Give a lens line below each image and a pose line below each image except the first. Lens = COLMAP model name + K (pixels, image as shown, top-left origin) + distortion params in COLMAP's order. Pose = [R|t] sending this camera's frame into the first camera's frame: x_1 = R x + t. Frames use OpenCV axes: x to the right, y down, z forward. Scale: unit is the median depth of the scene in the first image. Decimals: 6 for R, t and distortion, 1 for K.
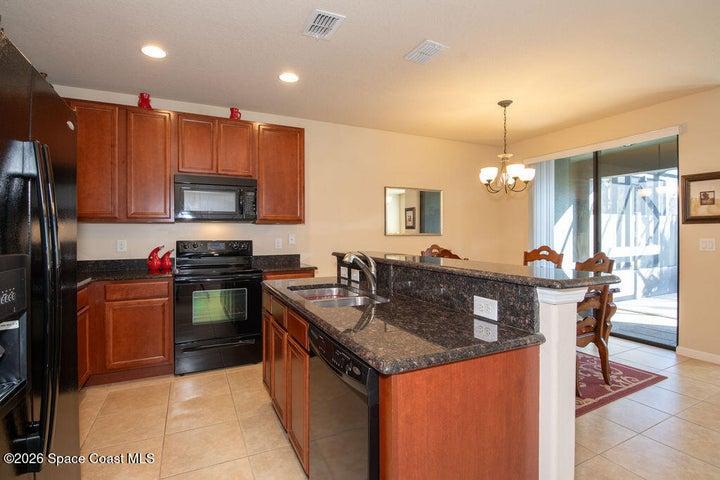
lens RADIAL K [[349.1, 0, 358.8], [0, 349.1, 237.1], [0, 0, 1]] dist [-0.004802, 0.000340]
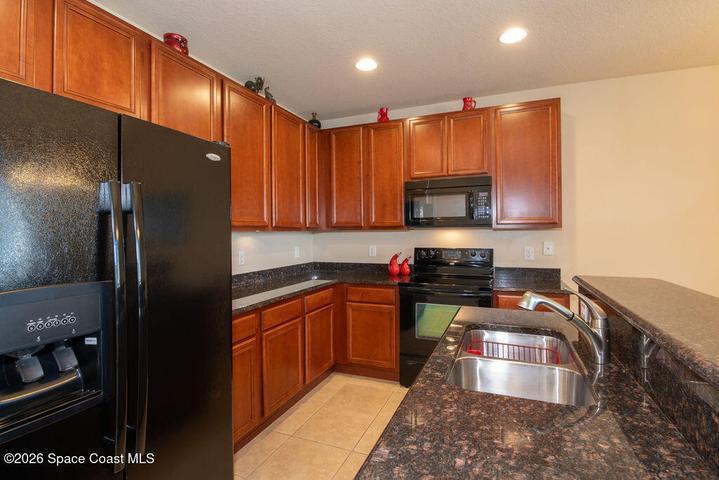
lens RADIAL K [[348.6, 0, 364.7], [0, 348.6, 233.1], [0, 0, 1]] dist [-0.004802, 0.000340]
pose [[0.666138, 0.000522, -0.745828, 0.125145], [-0.003144, 0.999993, -0.002109, -0.028278], [0.745822, 0.003749, 0.666135, 0.234541]]
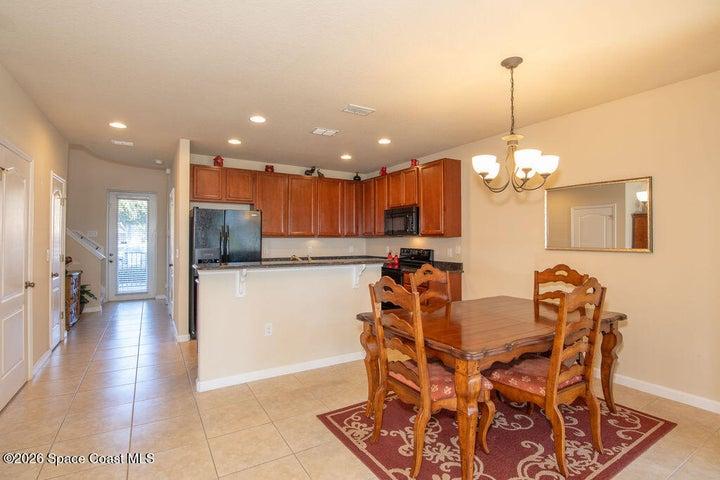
lens RADIAL K [[349.1, 0, 359.9], [0, 349.1, 236.8], [0, 0, 1]] dist [-0.004802, 0.000340]
pose [[0.083115, -0.005911, -0.996522, 1.122032], [-0.019834, 0.999775, -0.007584, -0.026660], [0.996343, 0.020395, 0.082979, 0.674282]]
